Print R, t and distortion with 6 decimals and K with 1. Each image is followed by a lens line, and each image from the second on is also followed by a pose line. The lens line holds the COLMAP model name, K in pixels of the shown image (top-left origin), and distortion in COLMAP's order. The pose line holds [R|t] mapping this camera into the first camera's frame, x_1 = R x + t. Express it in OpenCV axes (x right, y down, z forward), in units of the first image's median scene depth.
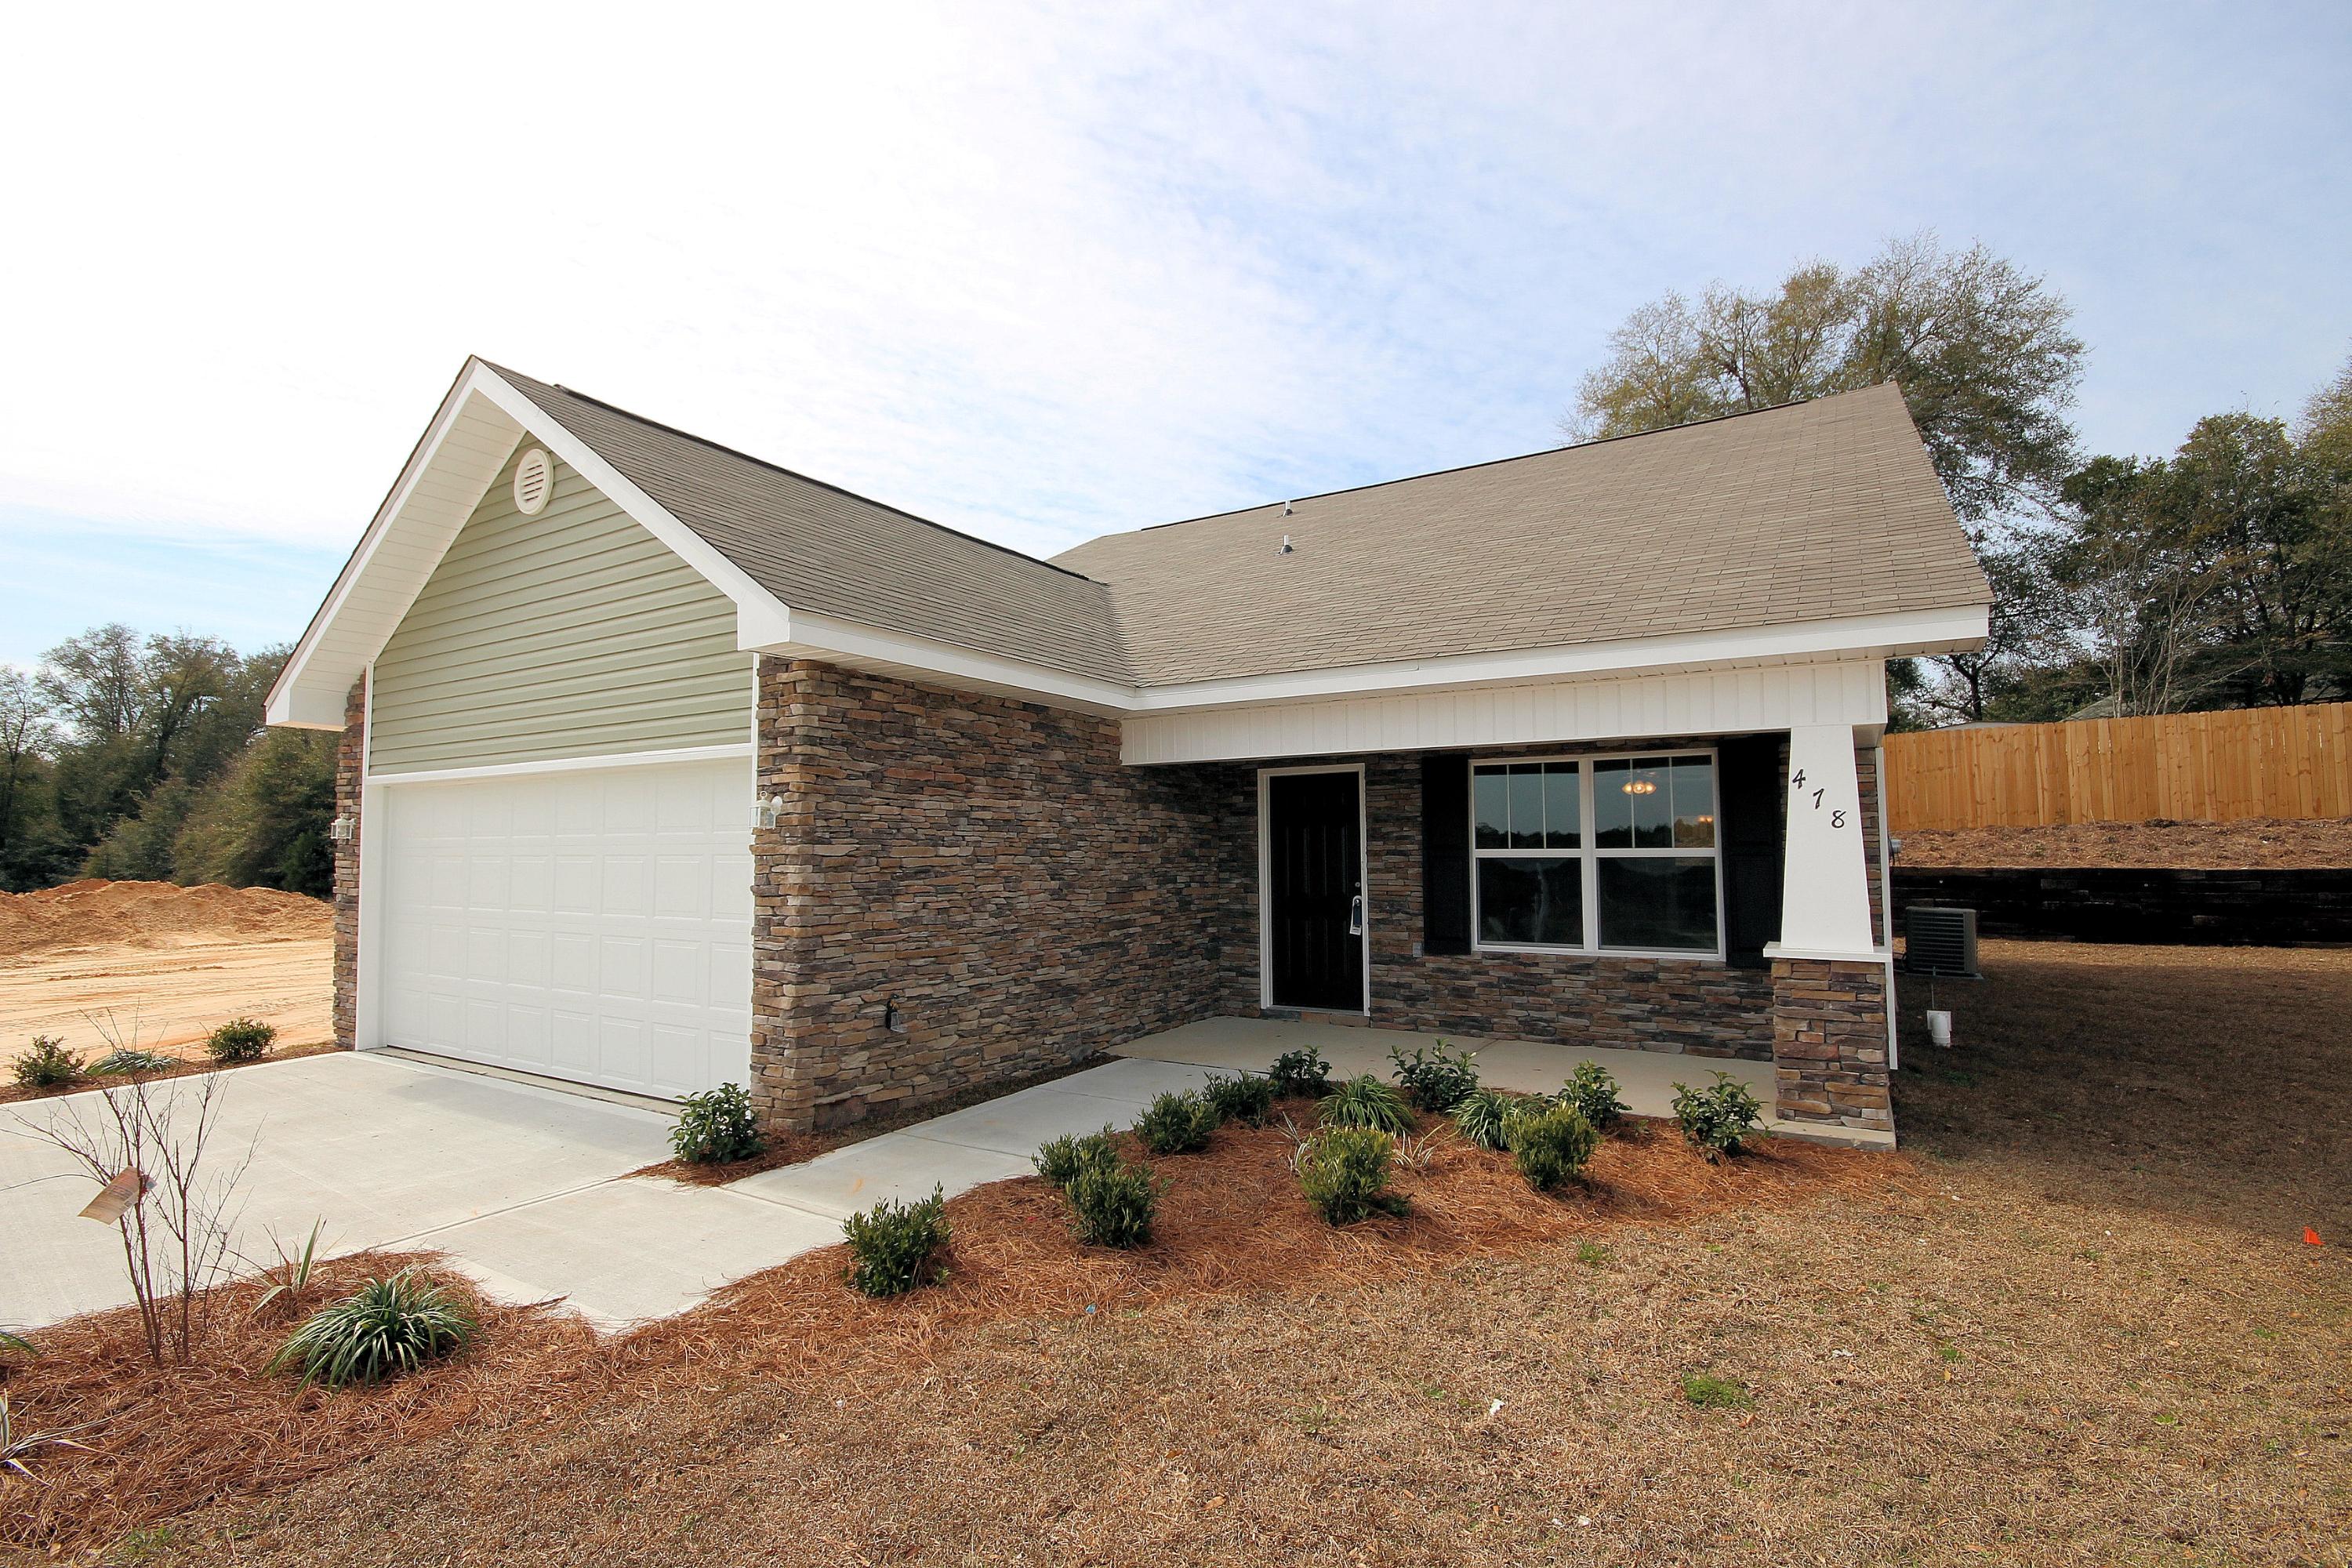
lens RADIAL K [[1089.5, 0, 1176.4], [0, 1089.5, 793.5], [0, 0, 1]] dist [0.001125, -0.006908]
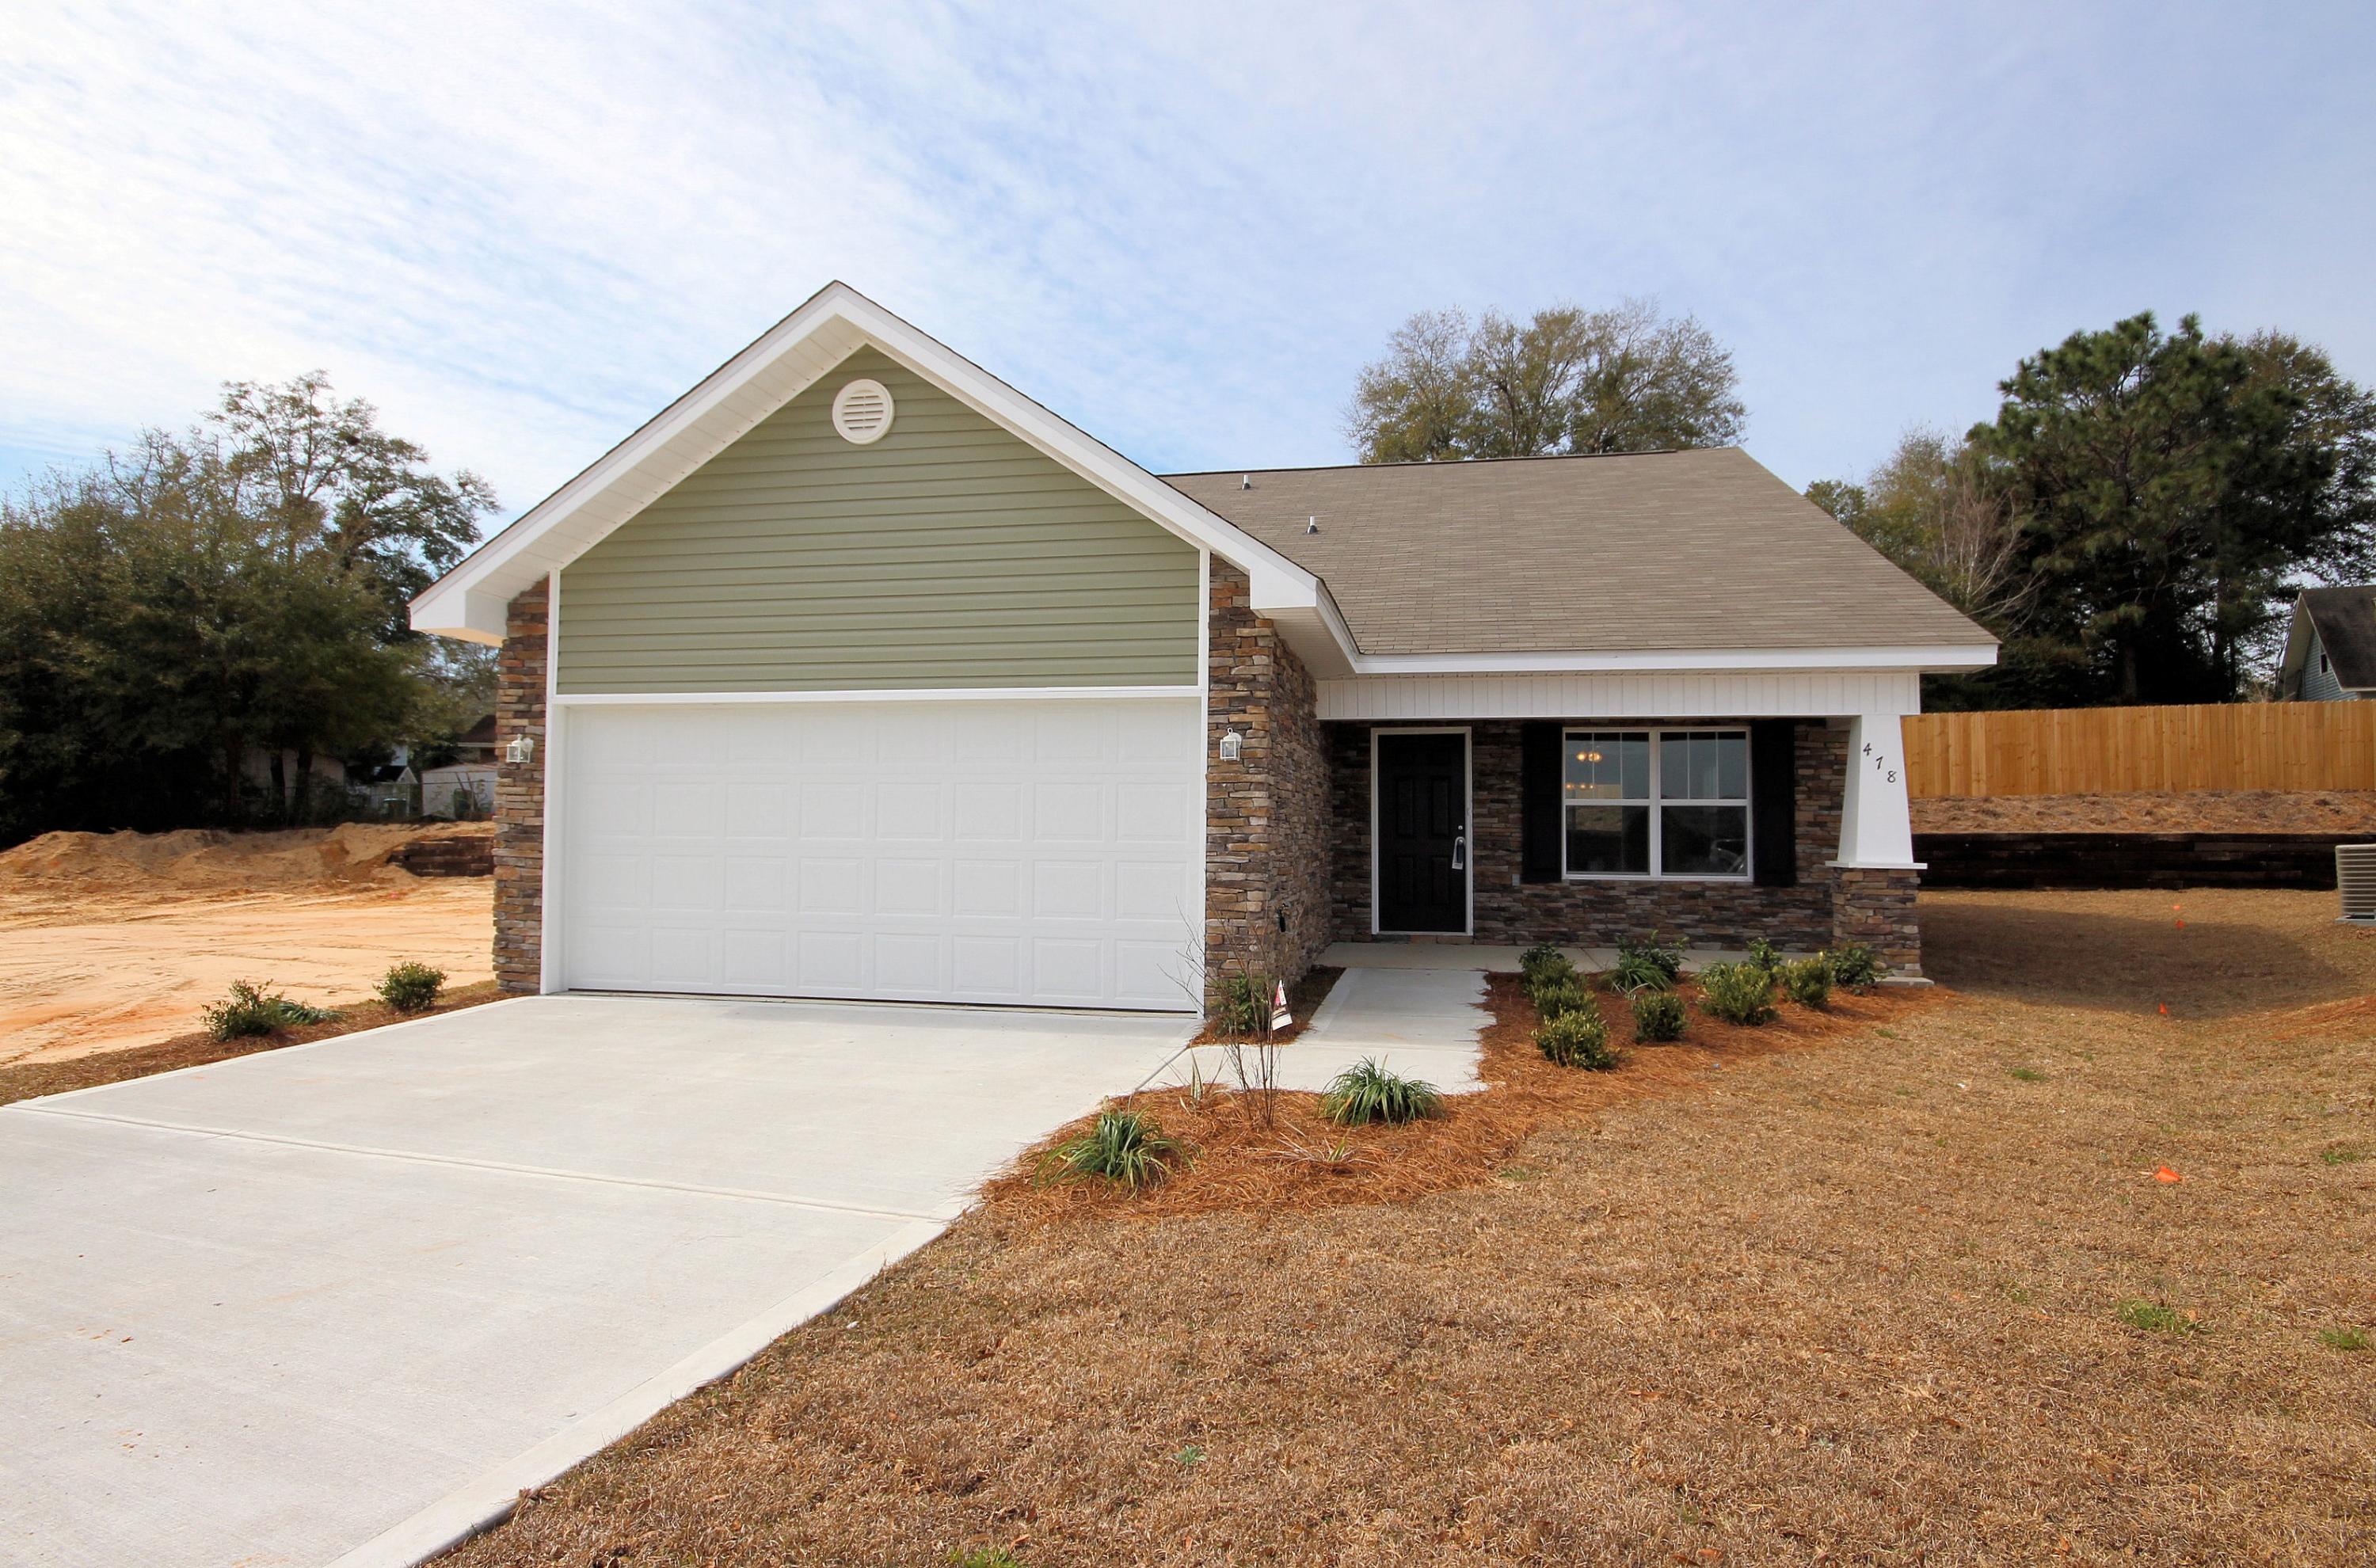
lens RADIAL K [[1197.5, 0, 1243.7], [0, 1197.5, 787.6], [0, 0, 1]] dist [-0.006413, -0.000854]
pose [[0.927061, 0.023627, 0.374166, -0.609054], [-0.031425, 0.999397, 0.014753, 0.030435], [-0.373592, -0.025435, 0.927244, -0.148714]]
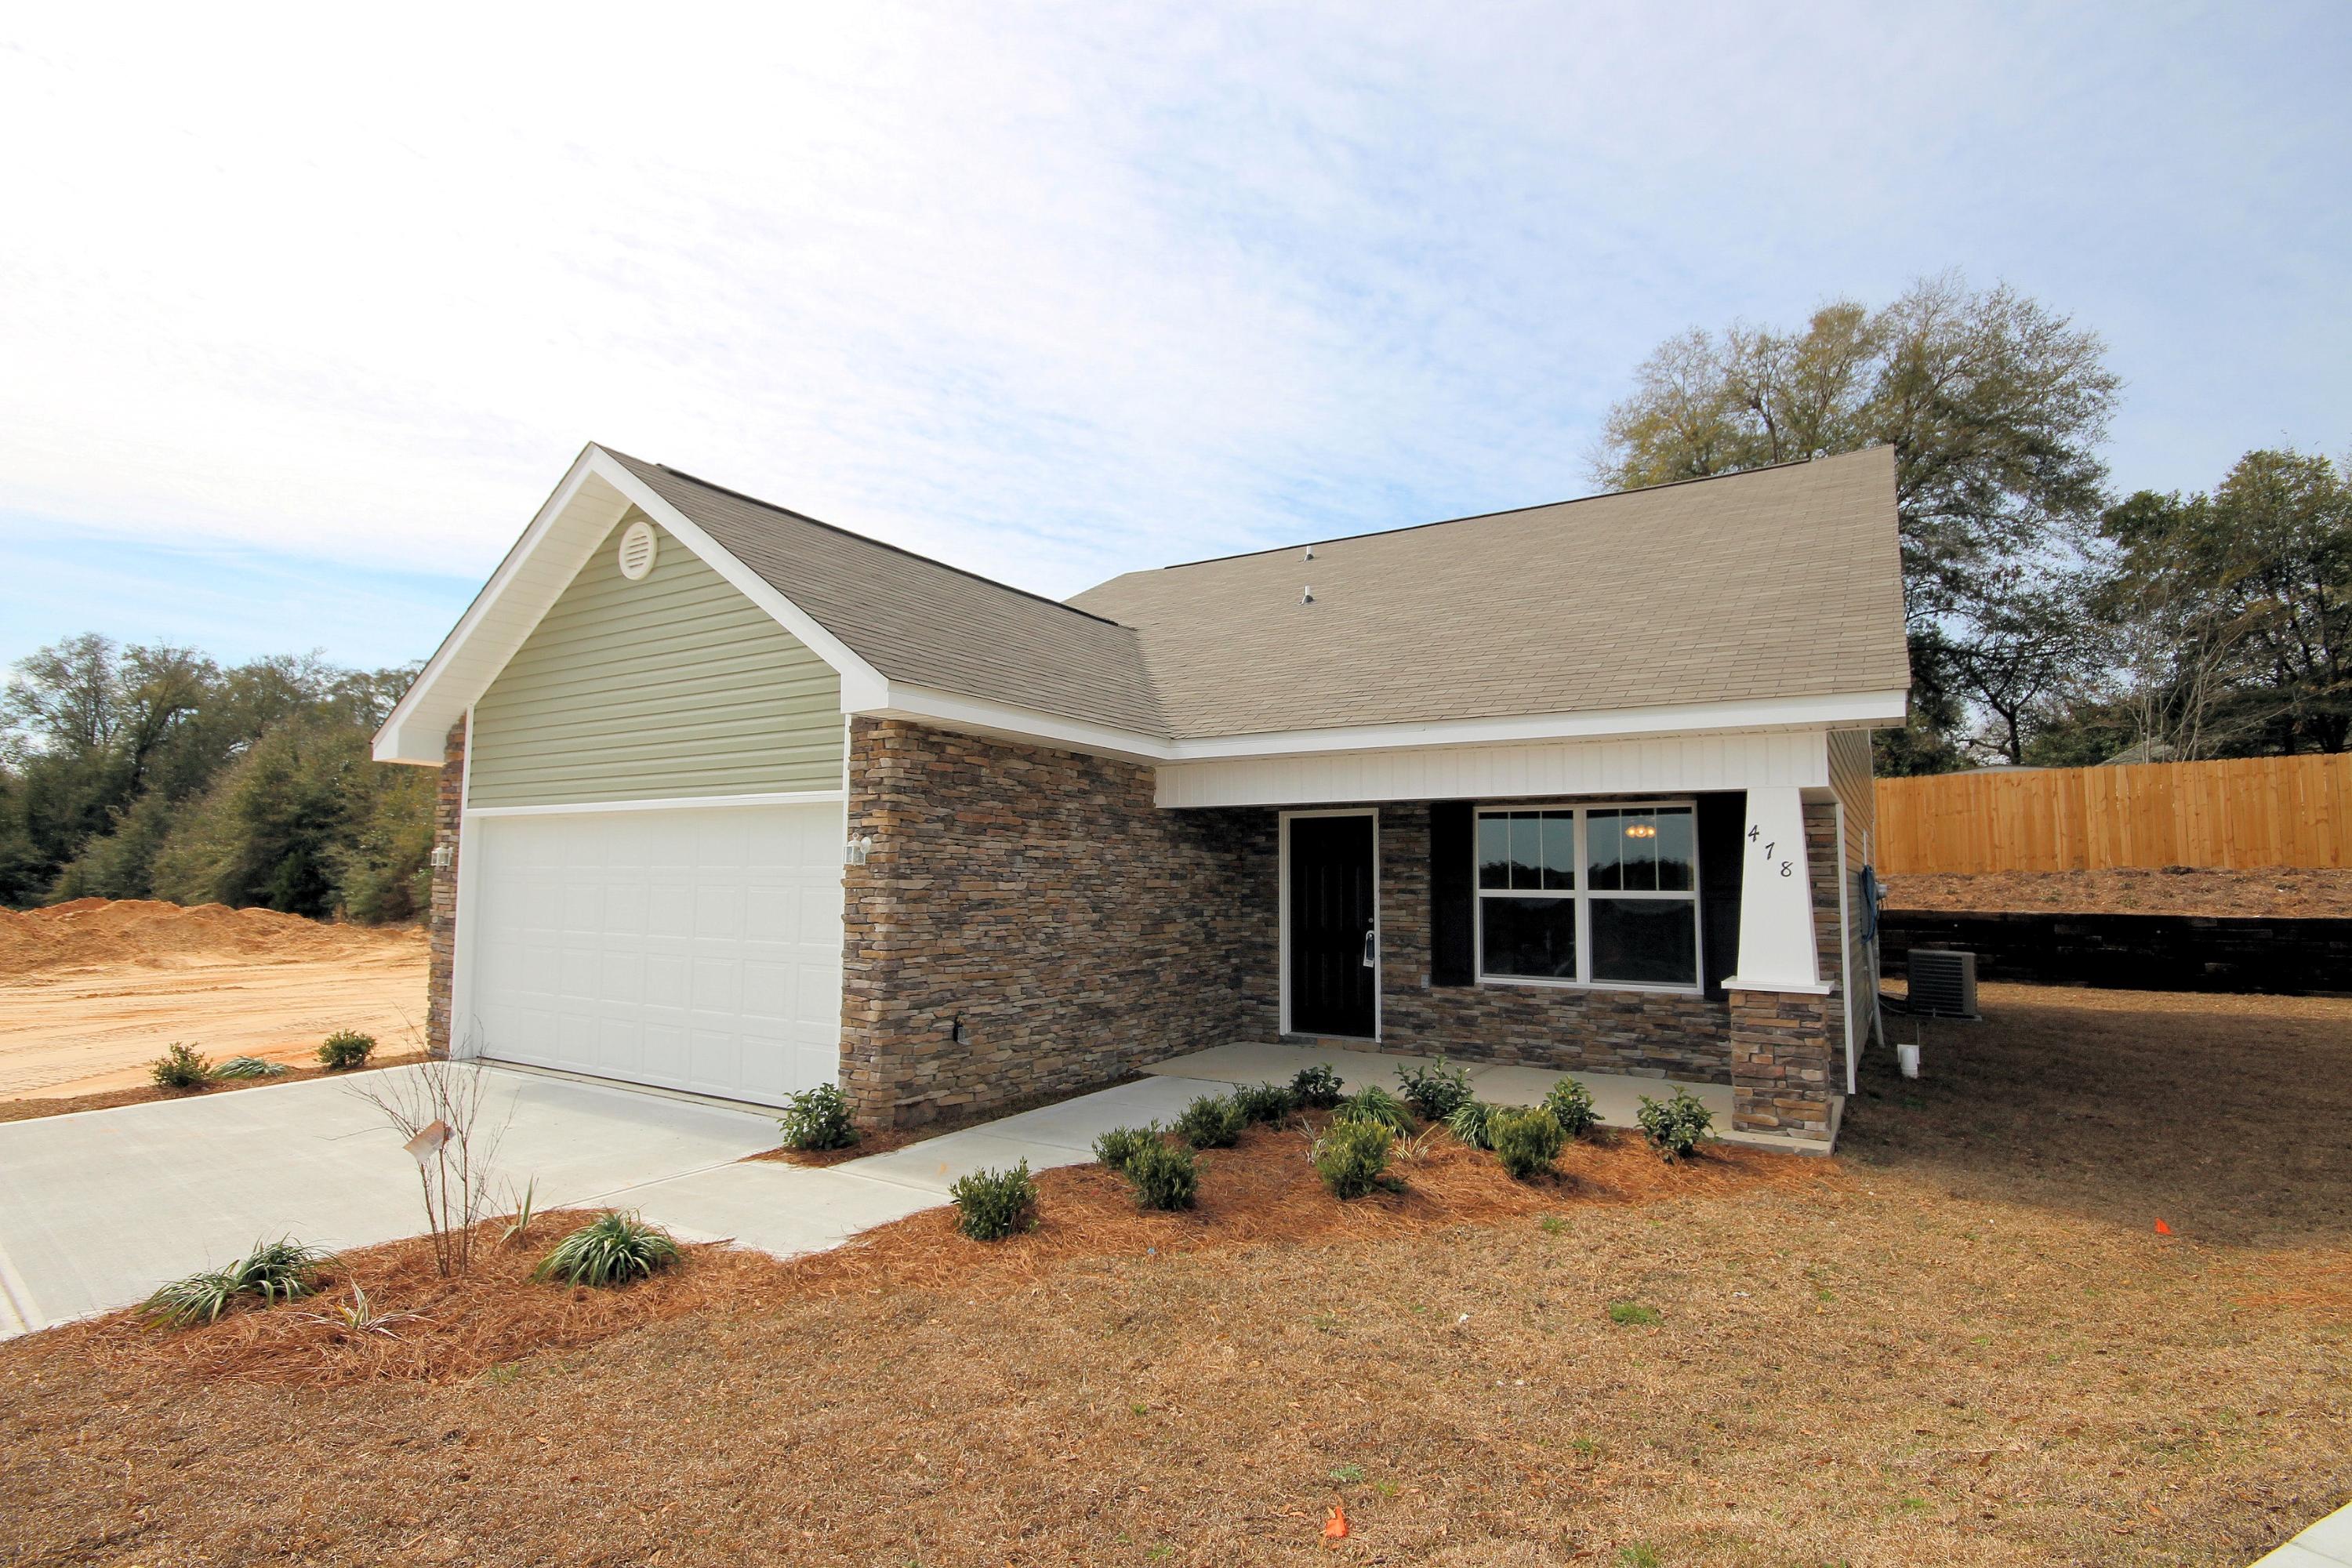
lens RADIAL K [[1153.7, 0, 1176.3], [0, 1153.7, 792.4], [0, 0, 1]] dist [0.000131, 0.000653]
pose [[0.999881, 0.012476, -0.009059, -0.019400], [-0.012694, 0.999621, -0.024440, -0.013902], [0.008751, 0.024552, 0.999660, -0.162442]]
